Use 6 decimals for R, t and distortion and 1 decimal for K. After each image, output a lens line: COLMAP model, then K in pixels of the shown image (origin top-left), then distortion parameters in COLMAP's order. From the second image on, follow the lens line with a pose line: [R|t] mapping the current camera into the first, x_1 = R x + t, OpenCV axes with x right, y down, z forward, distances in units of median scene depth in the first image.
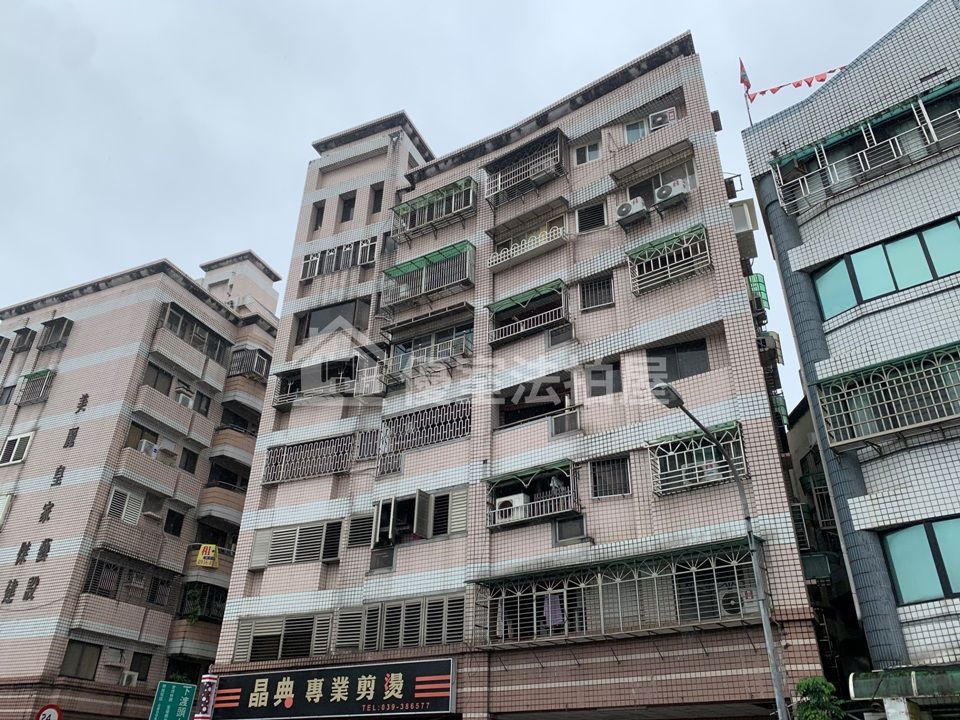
lens RADIAL K [[739.8, 0, 491.6], [0, 739.8, 351.3], [0, 0, 1]] dist [0.010773, -0.015143]
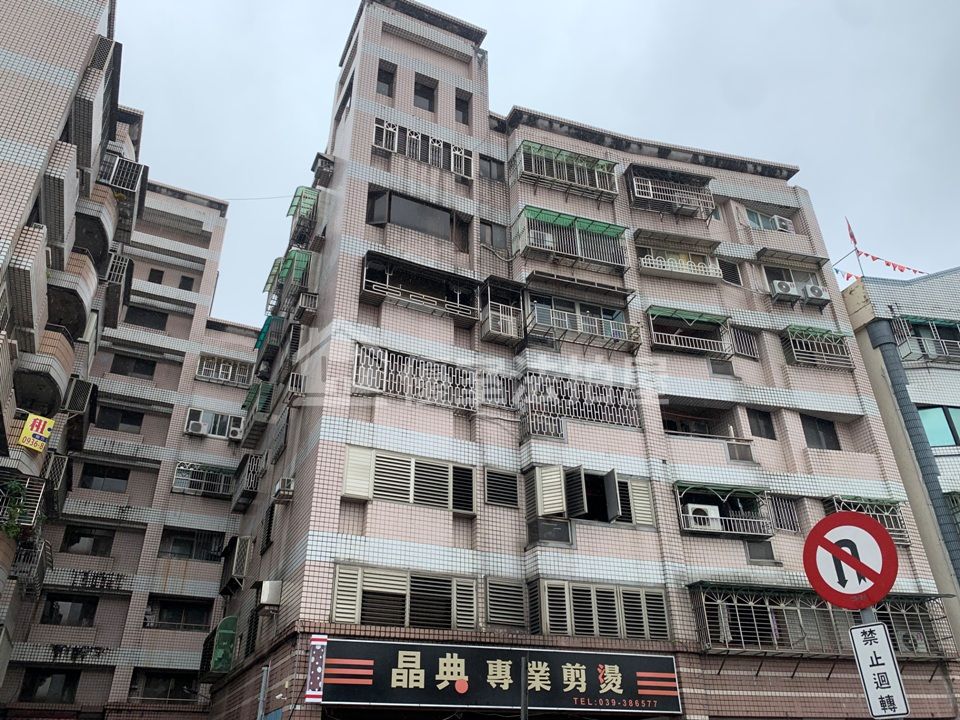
lens RADIAL K [[738.5, 0, 474.0], [0, 738.5, 353.1], [0, 0, 1]] dist [0.004827, -0.007304]
pose [[0.660029, 0.370895, 0.653299, -0.867166], [-0.369174, 0.917513, -0.147919, 0.255324], [-0.654273, -0.143550, 0.742510, 0.453313]]
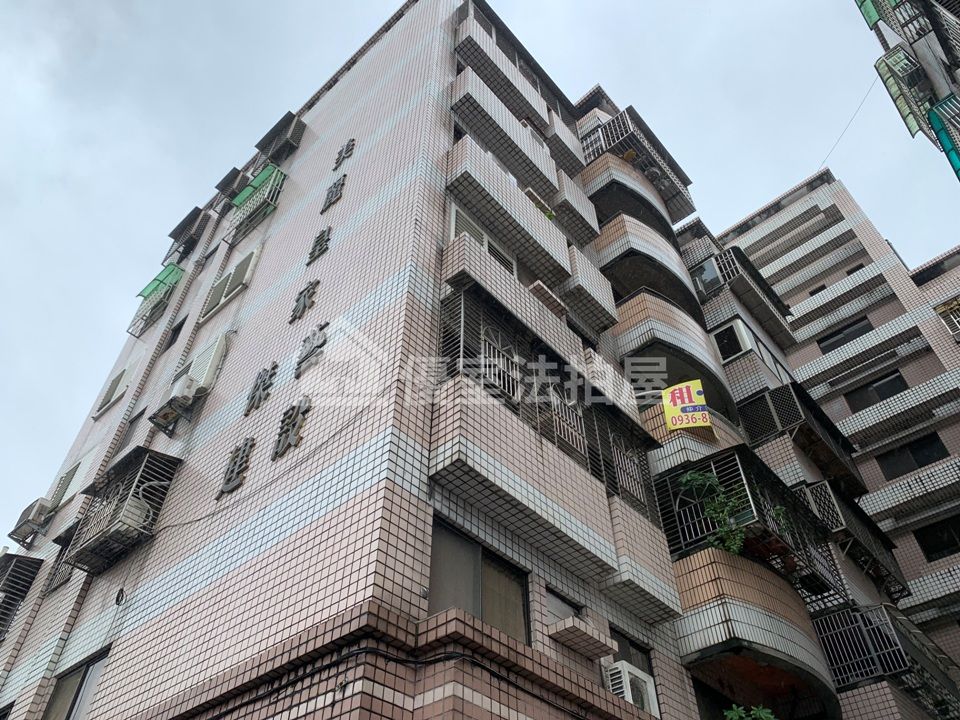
lens RADIAL K [[742.1, 0, 477.5], [0, 742.1, 364.1], [0, 0, 1]] dist [0.006171, 0.005636]
pose [[0.947538, -0.241137, -0.209822, -0.604882], [0.174491, 0.940201, -0.292532, 0.525636], [0.267815, 0.240573, 0.932952, 0.919074]]
